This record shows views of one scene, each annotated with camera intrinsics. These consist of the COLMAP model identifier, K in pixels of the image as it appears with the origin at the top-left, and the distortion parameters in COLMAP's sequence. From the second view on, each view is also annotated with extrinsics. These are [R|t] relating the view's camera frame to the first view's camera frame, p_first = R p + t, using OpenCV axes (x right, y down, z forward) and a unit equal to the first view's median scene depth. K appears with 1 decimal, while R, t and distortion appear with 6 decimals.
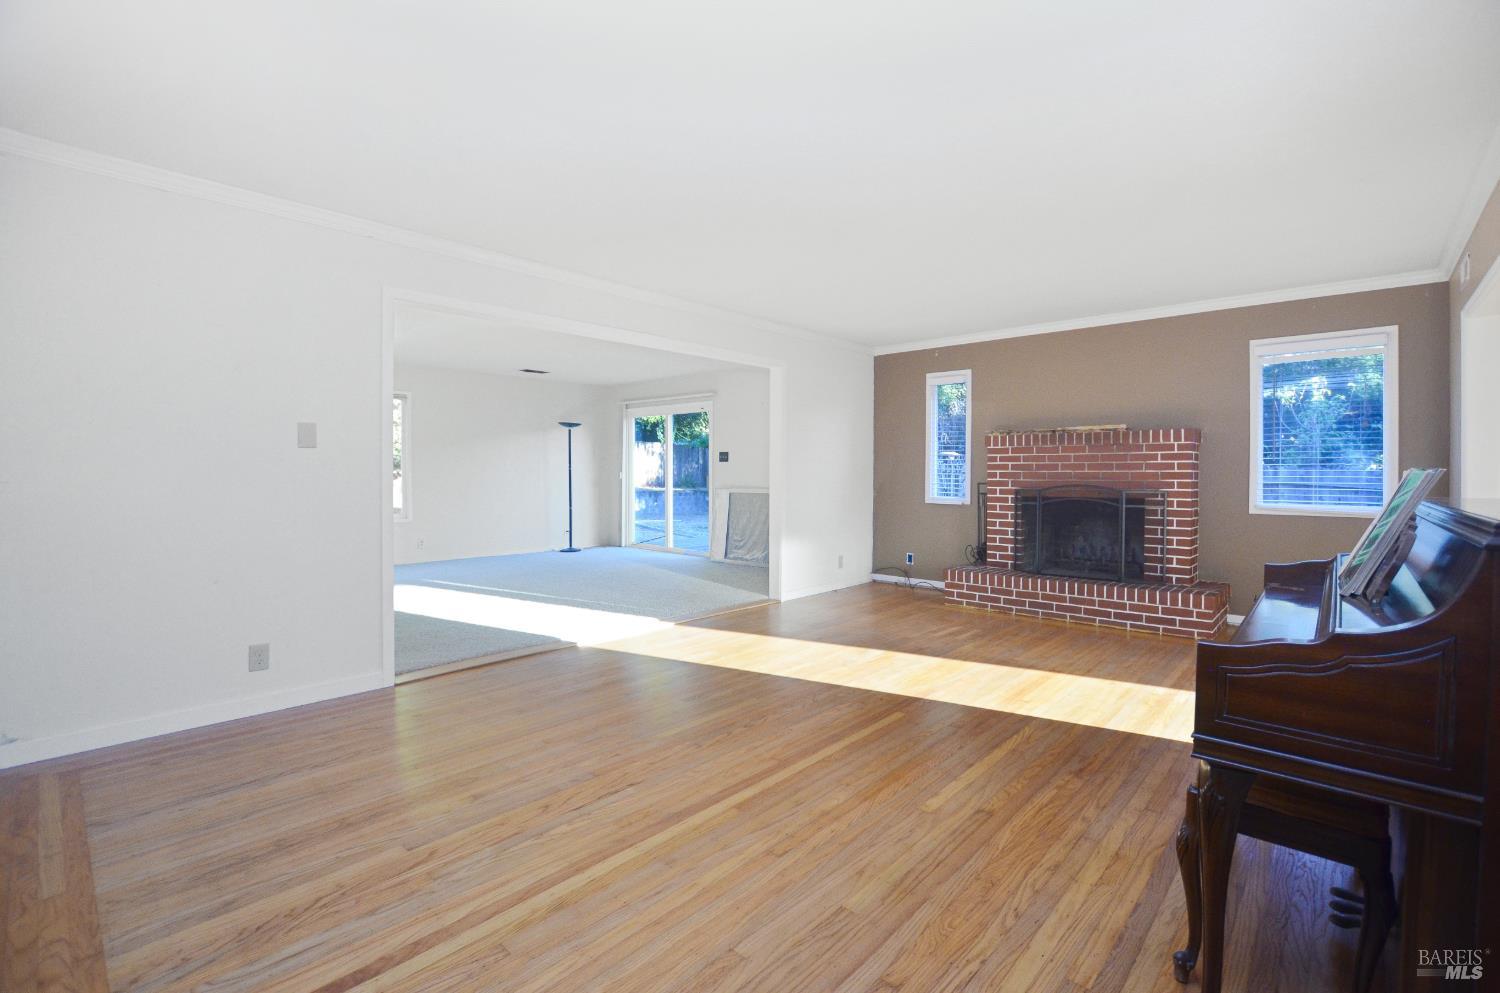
lens RADIAL K [[653.7, 0, 800.4], [0, 653.7, 476.0], [0, 0, 1]] dist [-0.029284, -0.000011]
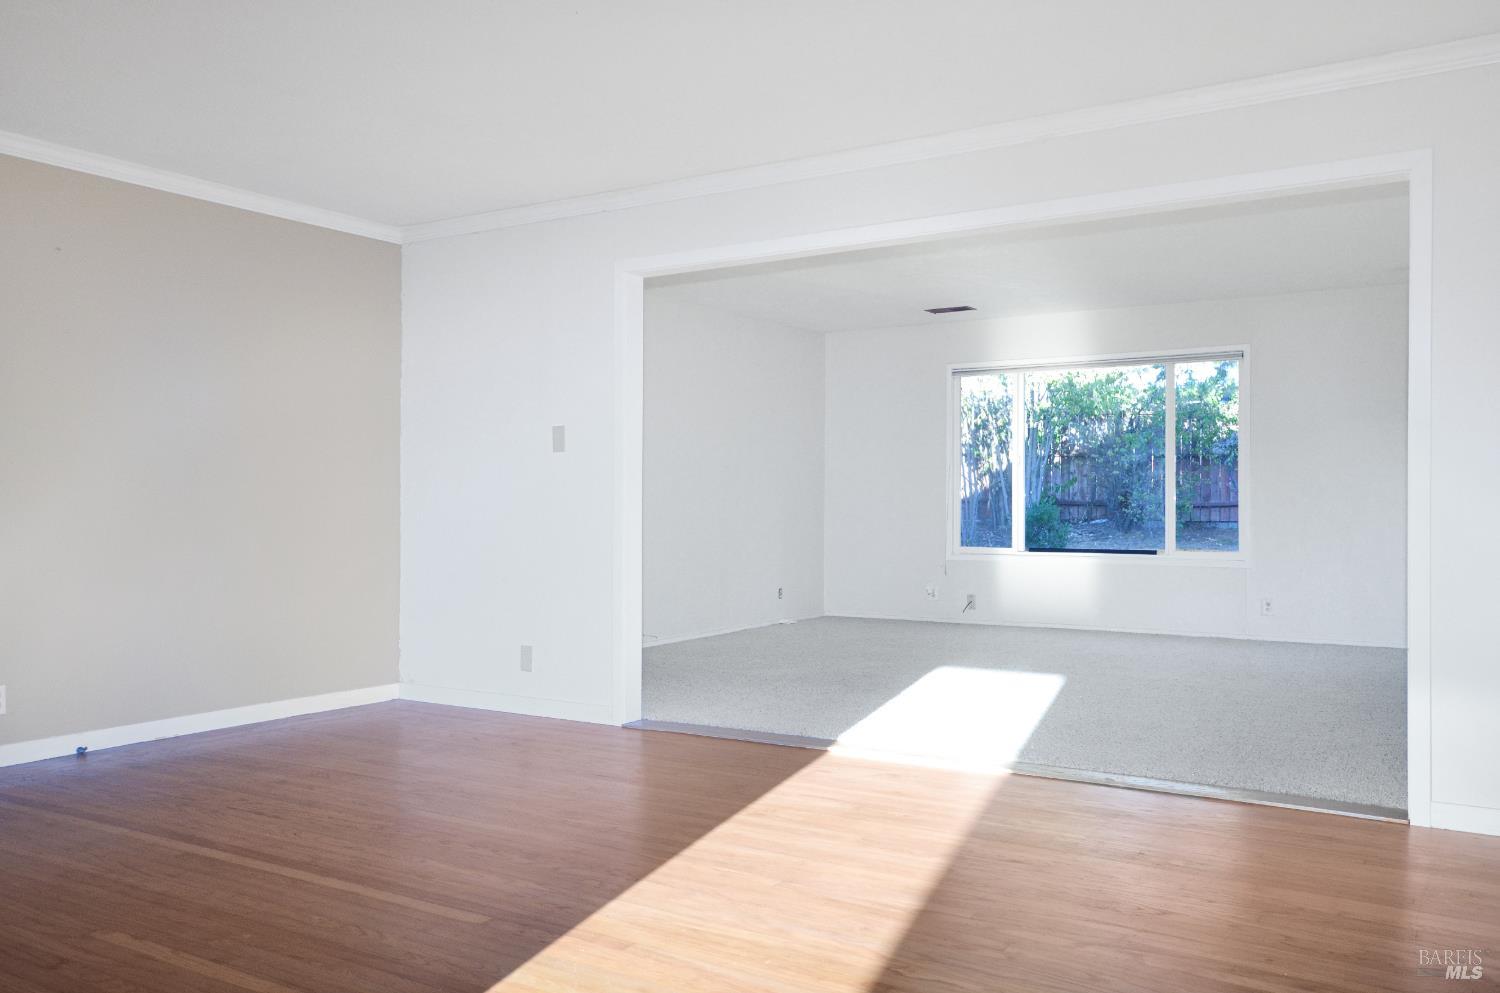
lens RADIAL K [[1222.2, 0, 750.0], [0, 1222.2, 496.5], [0, 0, 1]] dist [0.000942, 0.003651]
pose [[0.151316, -0.002501, -0.988482, 0.663612], [-0.003142, 0.999991, -0.003012, 0.017688], [0.988481, 0.003561, 0.151306, 0.614608]]
